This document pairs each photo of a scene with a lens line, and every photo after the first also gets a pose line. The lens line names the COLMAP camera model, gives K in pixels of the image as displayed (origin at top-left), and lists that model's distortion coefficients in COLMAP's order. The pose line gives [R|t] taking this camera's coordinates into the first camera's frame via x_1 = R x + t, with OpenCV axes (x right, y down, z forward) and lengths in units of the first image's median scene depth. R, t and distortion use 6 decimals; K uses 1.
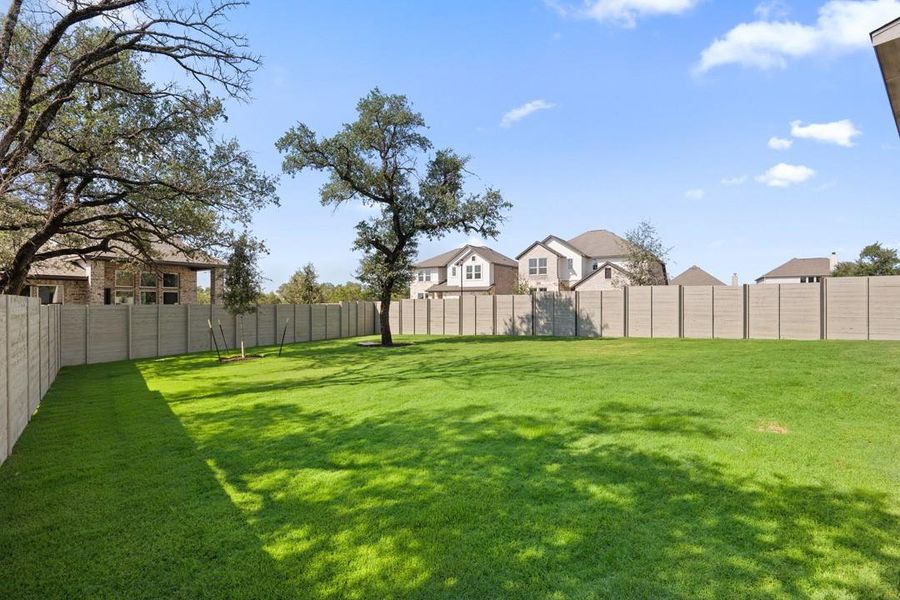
lens RADIAL K [[409.6, 0, 449.5], [0, 409.6, 300.6], [0, 0, 1]] dist [0.001353, -0.005246]
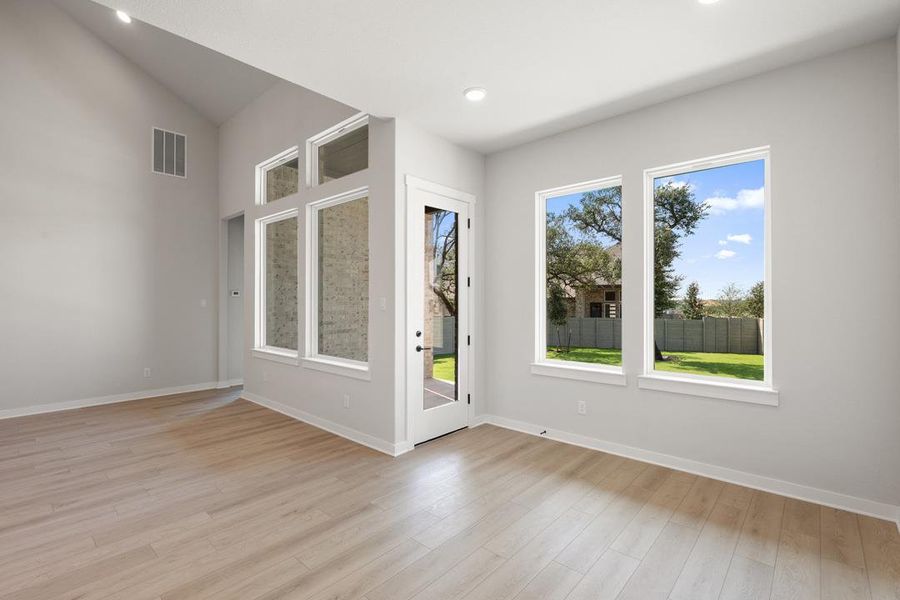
lens RADIAL K [[409.6, 0, 449.5], [0, 409.6, 300.6], [0, 0, 1]] dist [0.001353, -0.005246]
pose [[0.145182, 0.001221, -0.989404, 0.326754], [0.005788, 0.999981, 0.002084, -0.022505], [0.989388, -0.006029, 0.145172, 0.091971]]
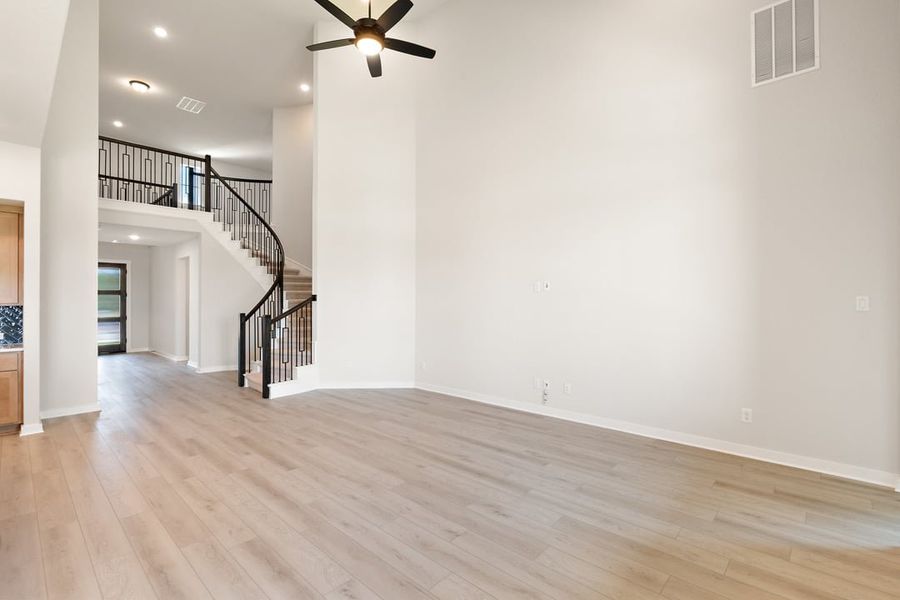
lens RADIAL K [[409.1, 0, 449.0], [0, 409.1, 296.6], [0, 0, 1]] dist [0.001197, -0.005937]
pose [[-0.991908, 0.005510, -0.126842, 0.246299], [0.007220, 0.999889, -0.013028, -0.022424], [0.126756, -0.013838, -0.991837, 0.087306]]
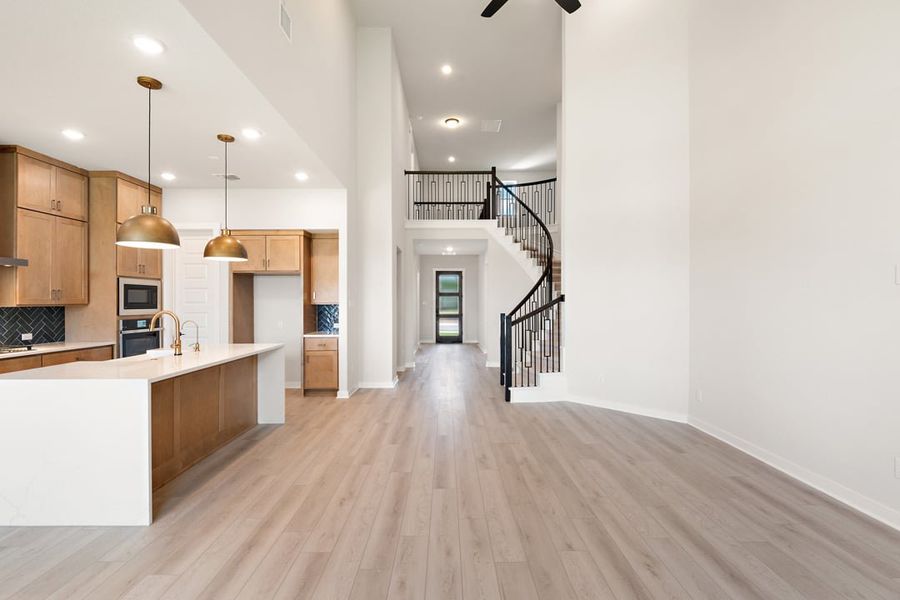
lens RADIAL K [[409.6, 0, 449.5], [0, 409.6, 300.6], [0, 0, 1]] dist [0.001353, -0.005246]
pose [[-0.773418, 0.004841, 0.633878, 0.219246], [0.000427, 0.999975, -0.007116, -0.022581], [-0.633896, -0.005233, -0.773400, 0.058769]]
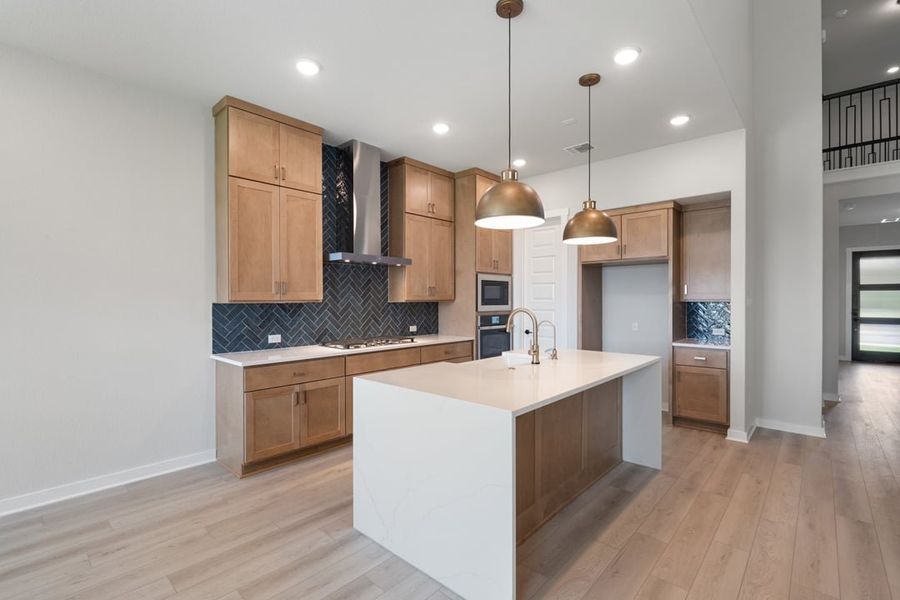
lens RADIAL K [[409.6, 0, 449.5], [0, 409.6, 300.6], [0, 0, 1]] dist [0.001353, -0.005246]
pose [[-0.137631, -0.002891, 0.990479, 0.252471], [-0.004035, 0.999989, 0.002358, -0.022542], [-0.990475, -0.003672, -0.137641, 0.052084]]
